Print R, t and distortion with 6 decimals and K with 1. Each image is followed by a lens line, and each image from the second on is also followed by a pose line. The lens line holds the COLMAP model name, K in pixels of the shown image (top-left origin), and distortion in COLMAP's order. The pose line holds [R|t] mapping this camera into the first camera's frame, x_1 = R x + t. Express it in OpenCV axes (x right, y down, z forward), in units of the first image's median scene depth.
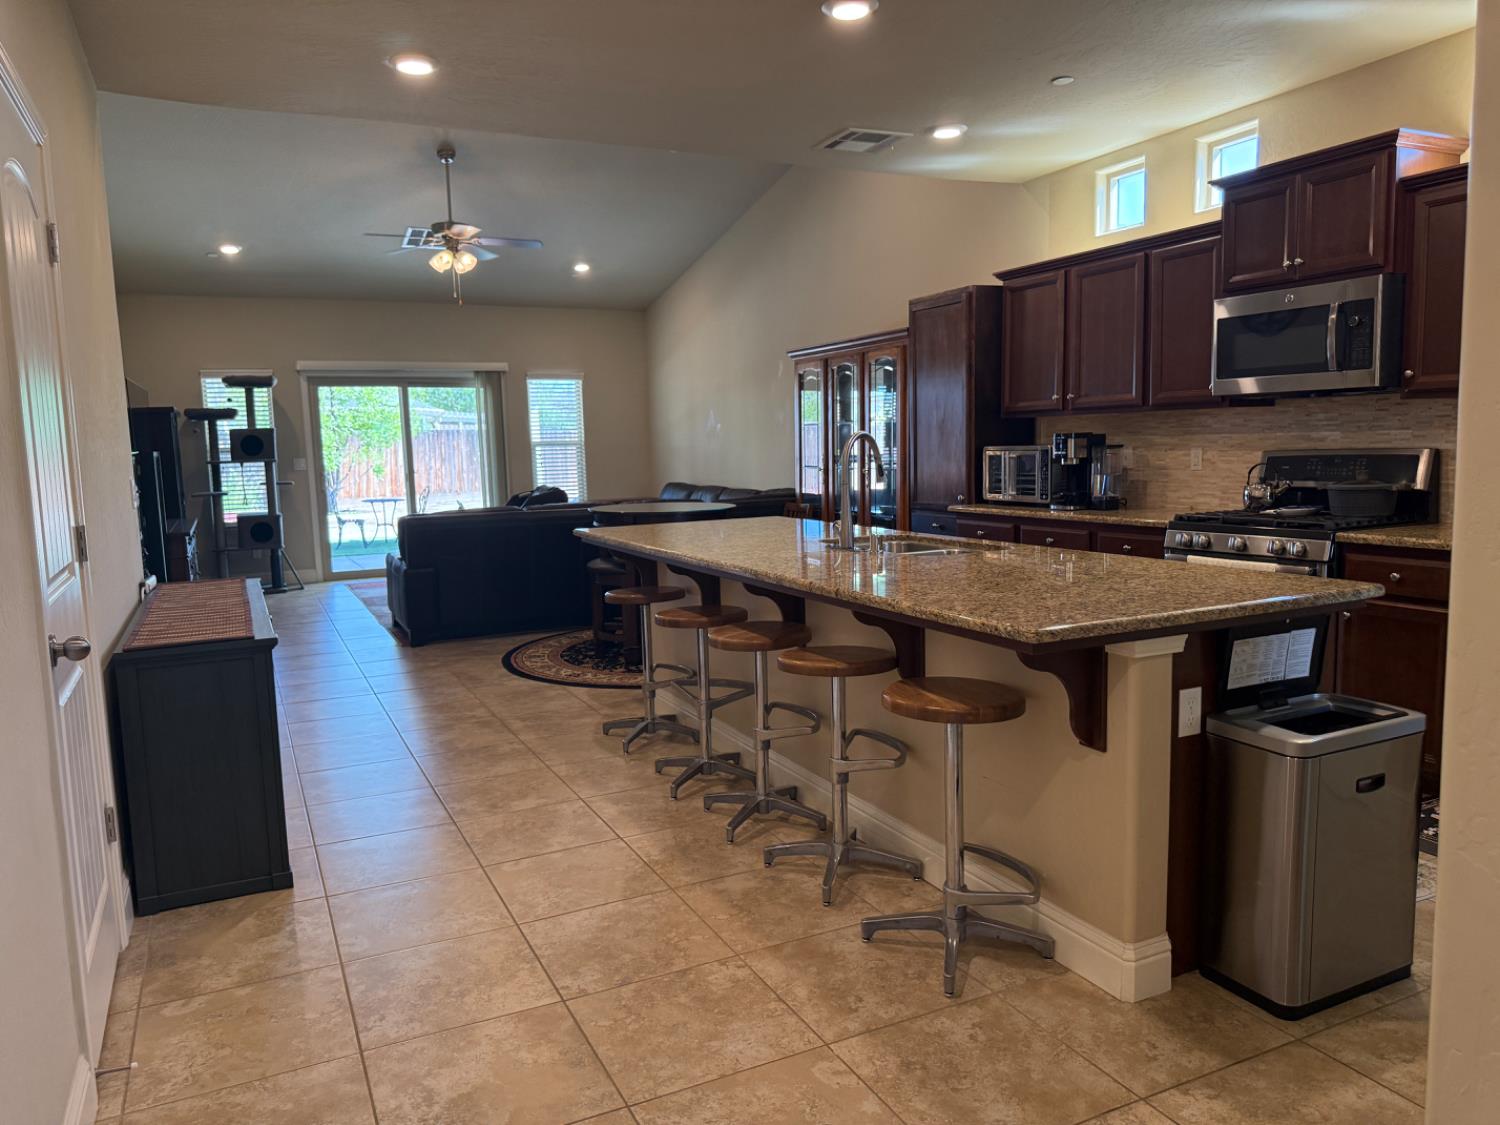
lens RADIAL K [[1059.3, 0, 753.0], [0, 1059.3, 586.9], [0, 0, 1]] dist [0.102351, -0.222420]
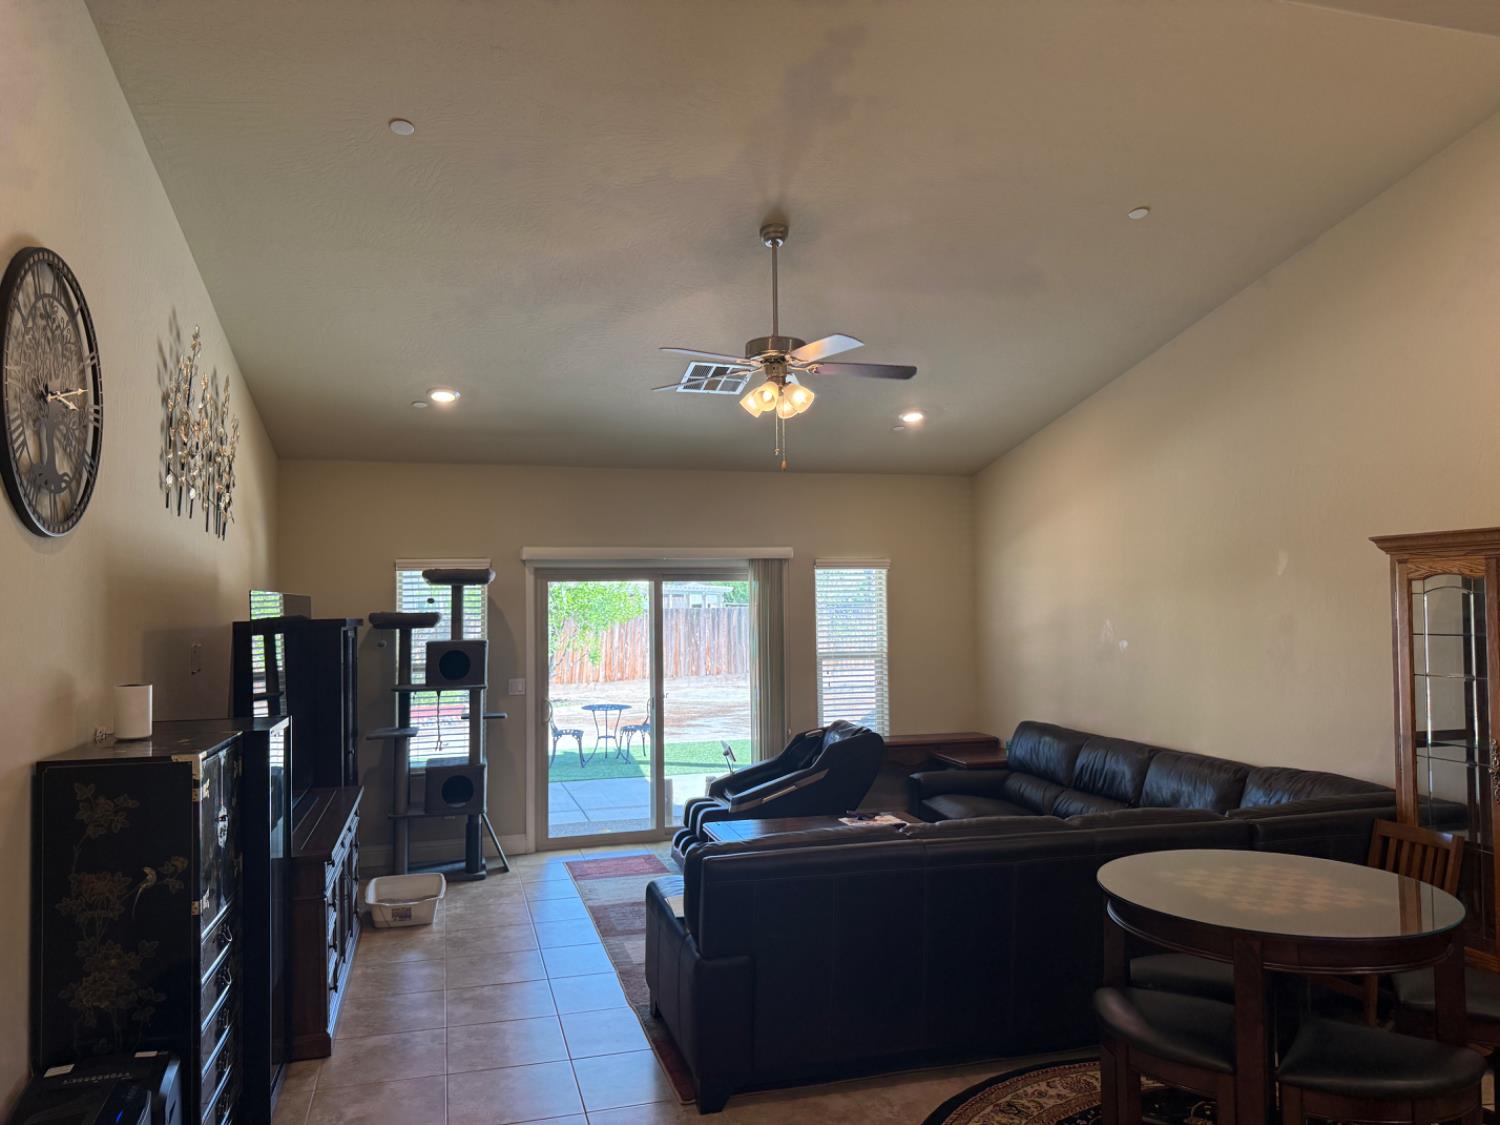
lens RADIAL K [[1059.3, 0, 753.0], [0, 1059.3, 586.9], [0, 0, 1]] dist [0.102351, -0.222420]
pose [[0.984798, 0.009877, -0.173424, -0.146965], [-0.036525, 0.987835, -0.151153, -0.081603], [0.169821, 0.155190, 0.973179, 0.328841]]
